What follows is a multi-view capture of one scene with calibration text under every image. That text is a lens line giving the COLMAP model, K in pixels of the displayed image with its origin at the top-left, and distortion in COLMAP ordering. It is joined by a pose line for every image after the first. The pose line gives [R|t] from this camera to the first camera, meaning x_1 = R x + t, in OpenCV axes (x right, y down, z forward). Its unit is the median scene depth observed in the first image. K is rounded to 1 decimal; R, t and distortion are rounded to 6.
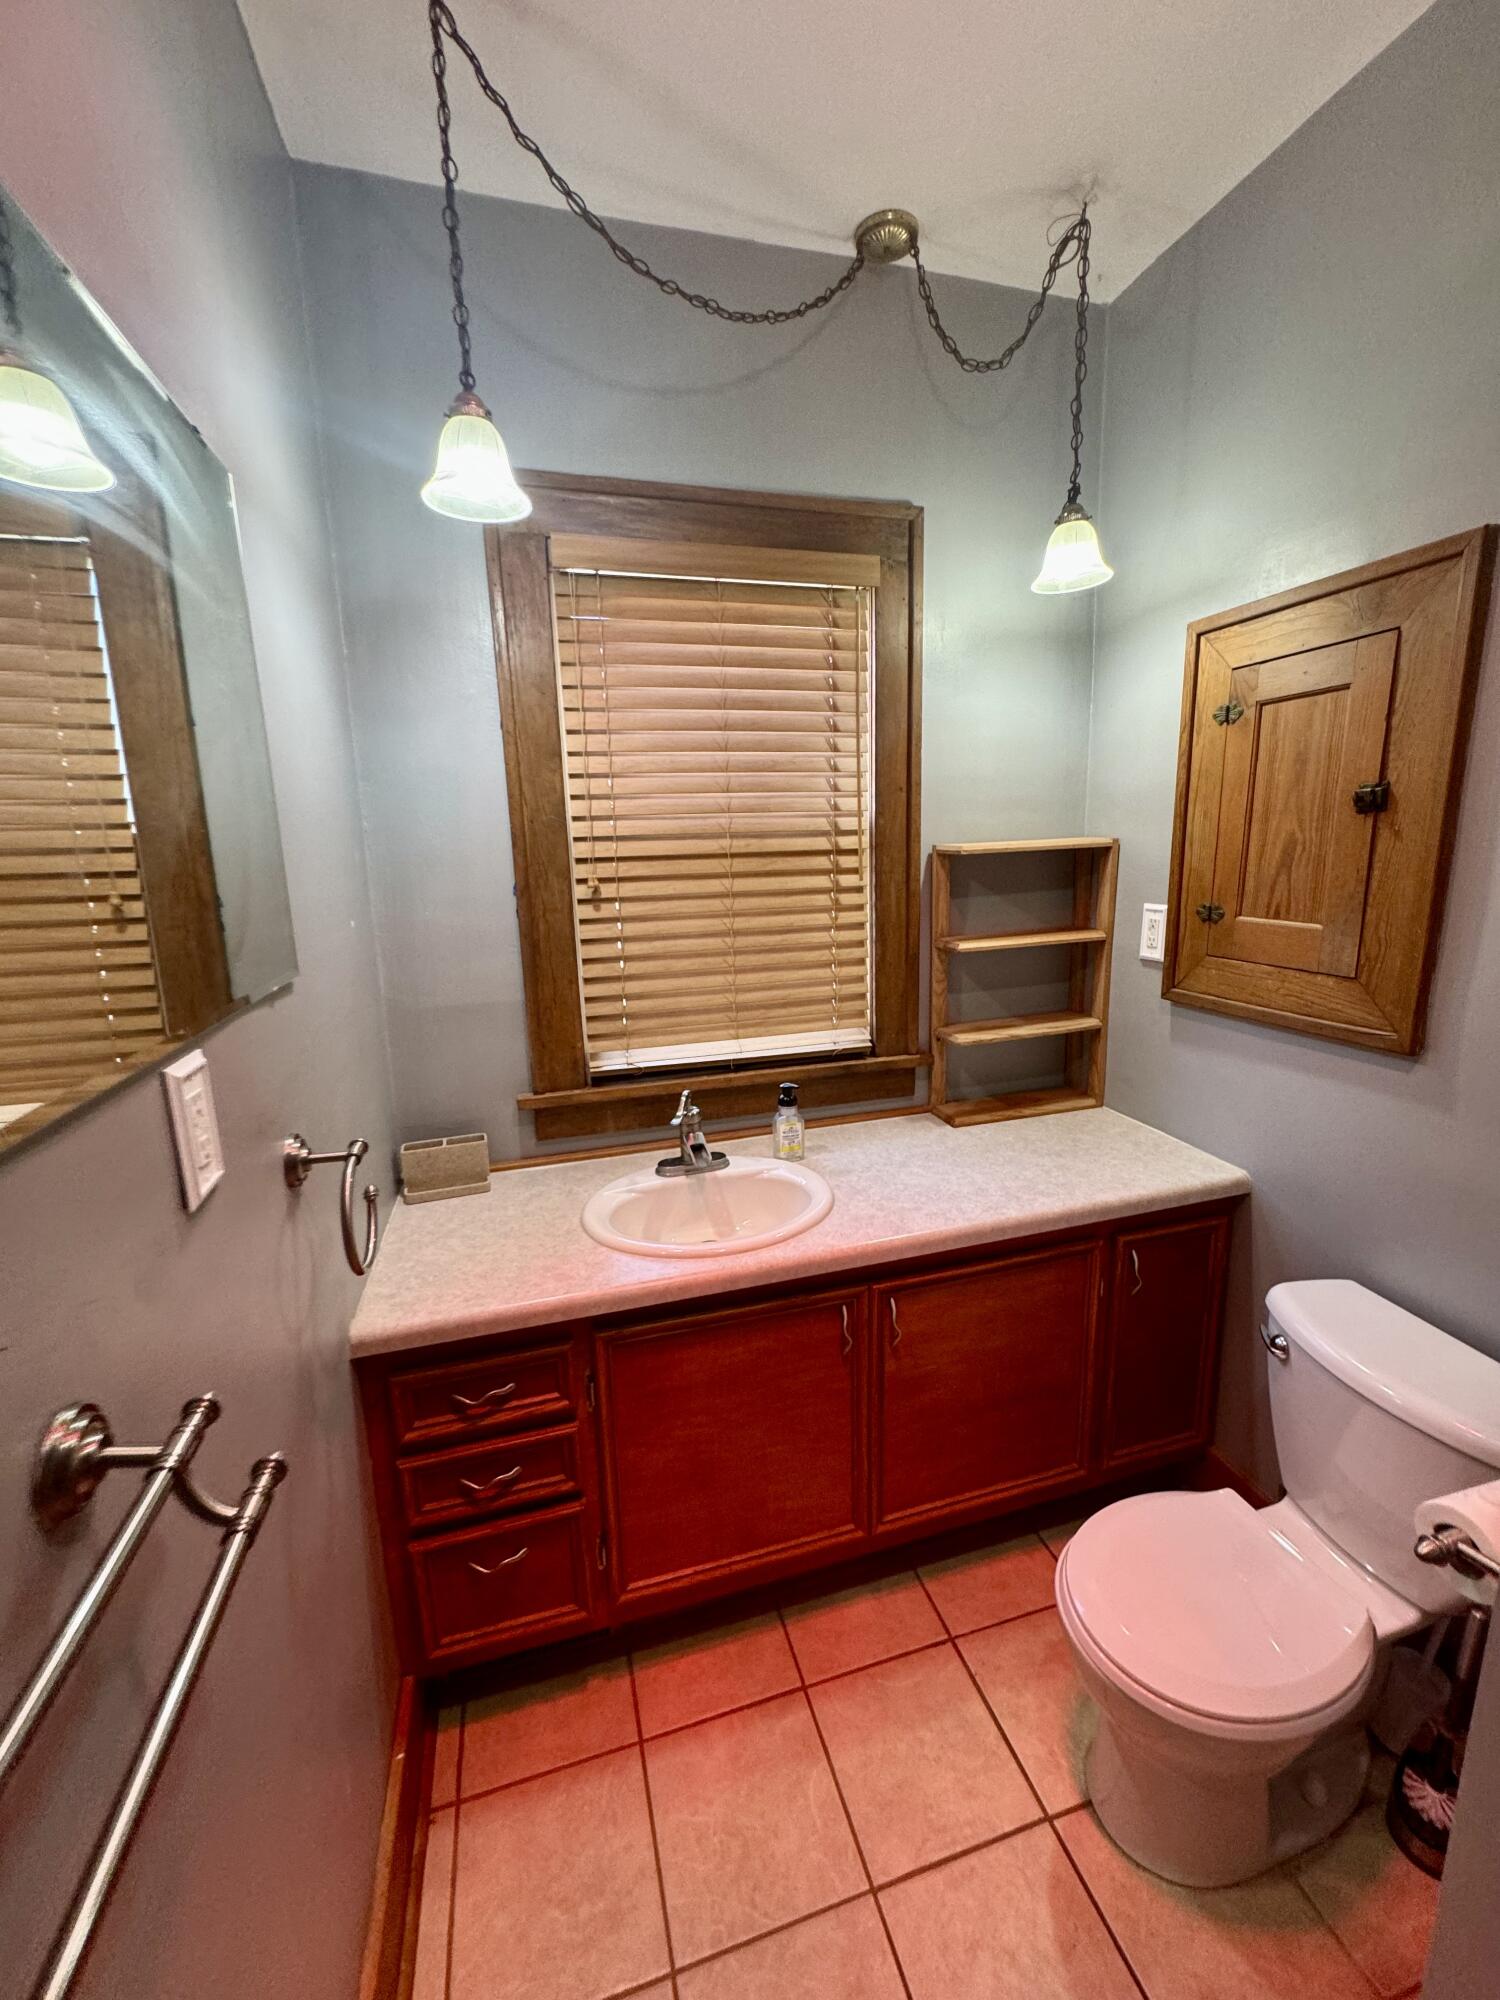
lens RADIAL K [[797.0, 0, 751.7], [0, 797.0, 998.6], [0, 0, 1]] dist [-0.003426, 0.001155]
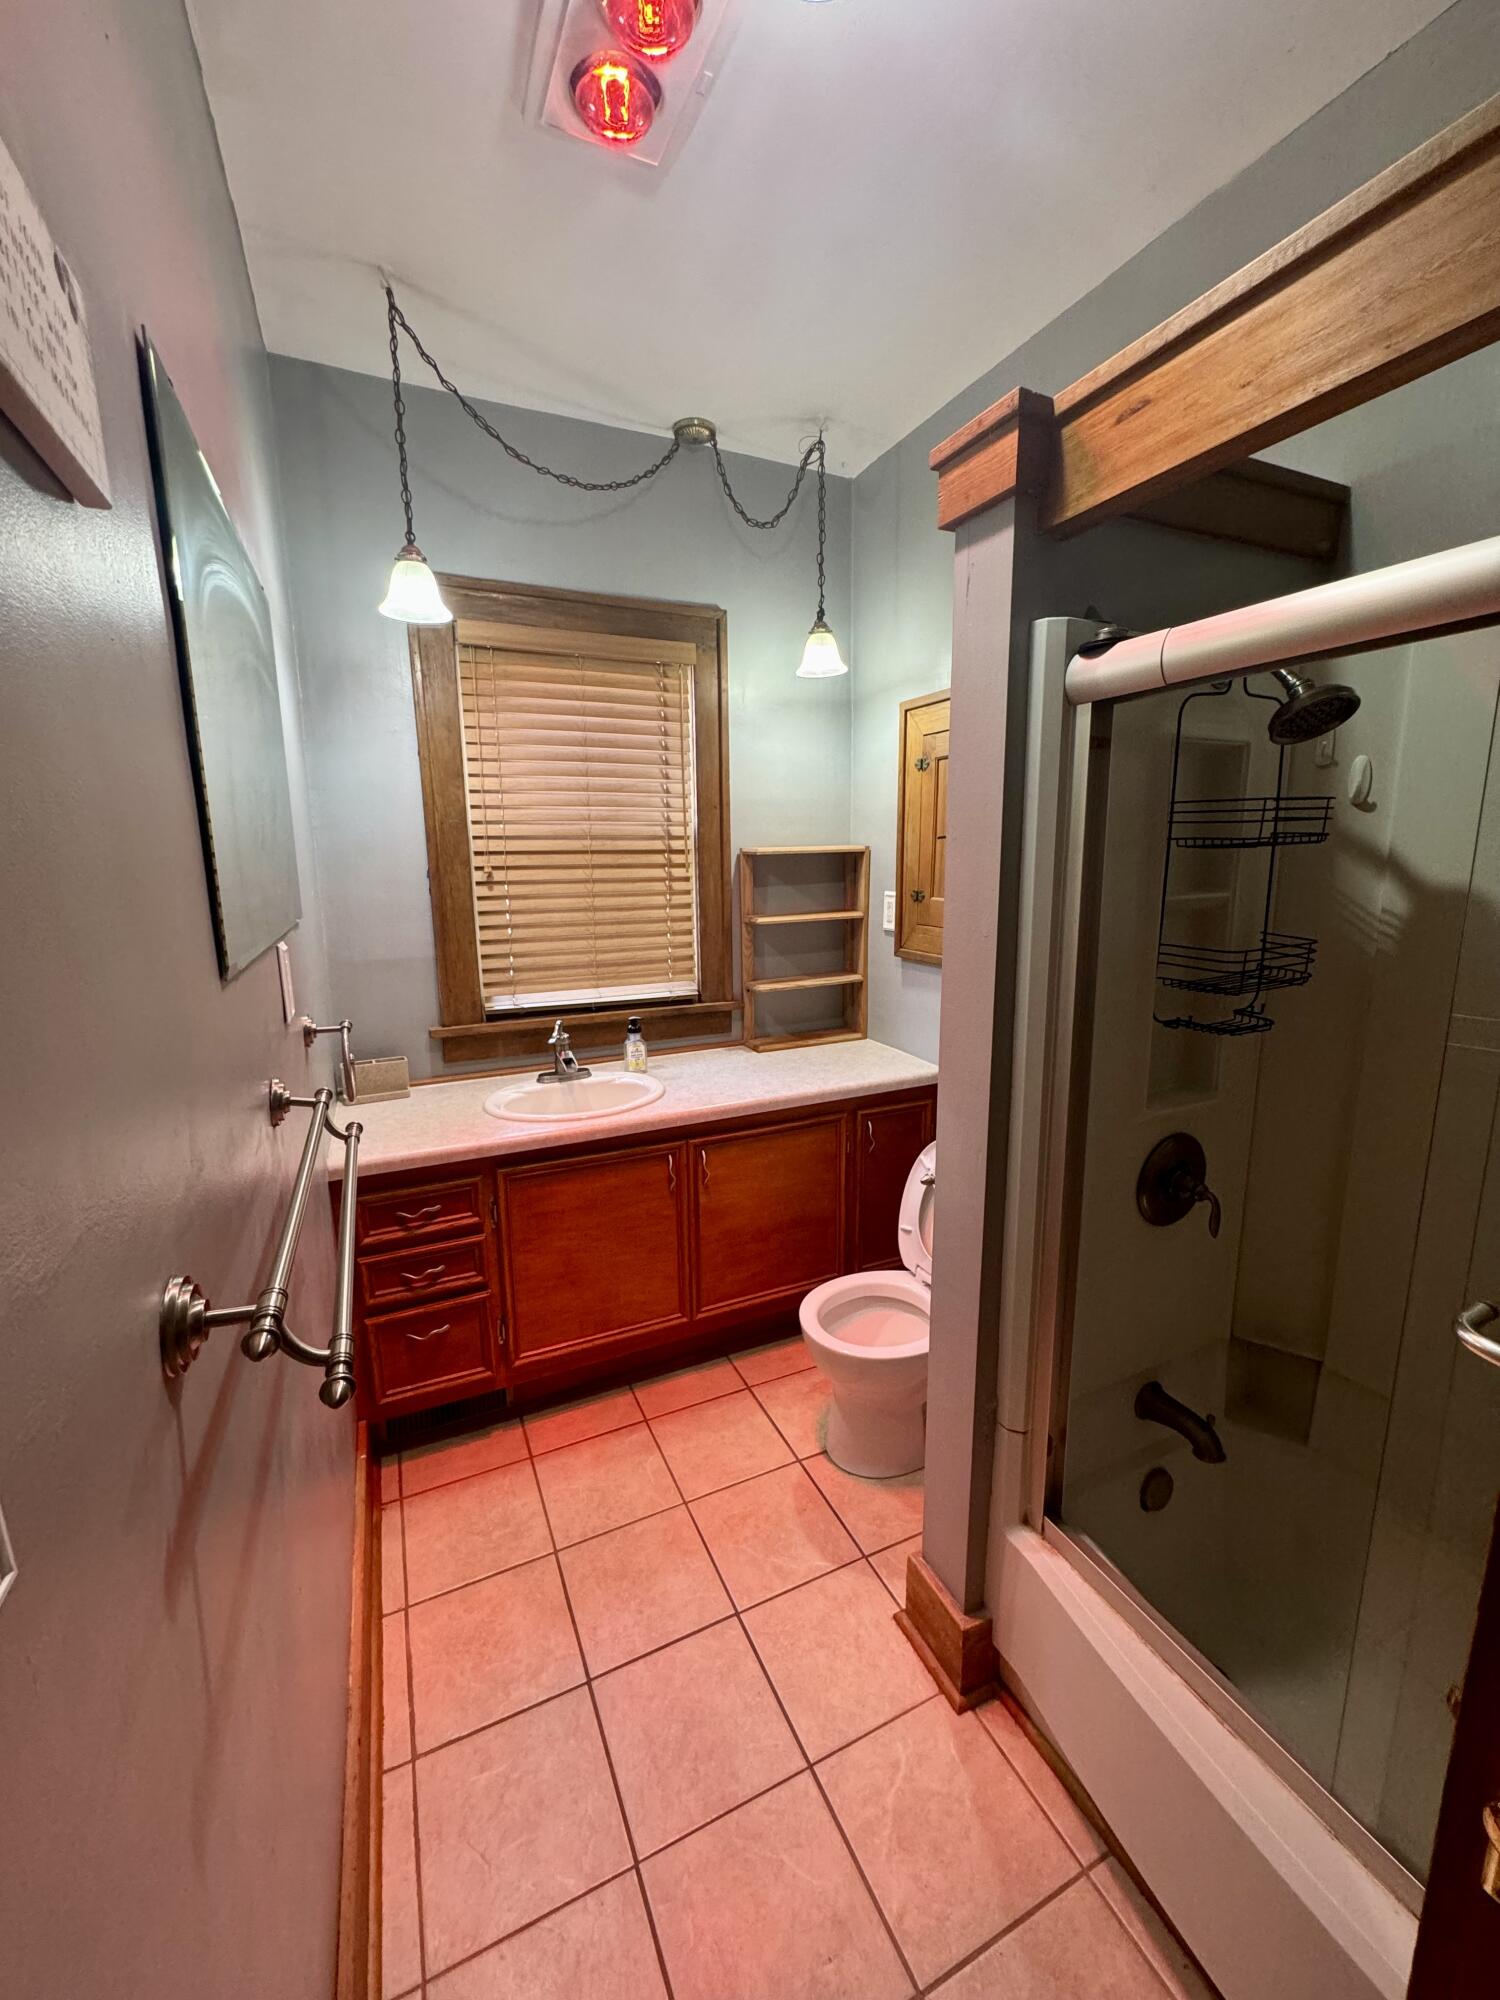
lens RADIAL K [[797.0, 0, 753.4], [0, 797.0, 996.7], [0, 0, 1]] dist [-0.003426, 0.001155]
pose [[0.987241, -0.009934, 0.158926, 0.033608], [0.012762, 0.999778, -0.016788, 0.108890], [-0.158724, 0.018602, 0.987148, -0.447828]]
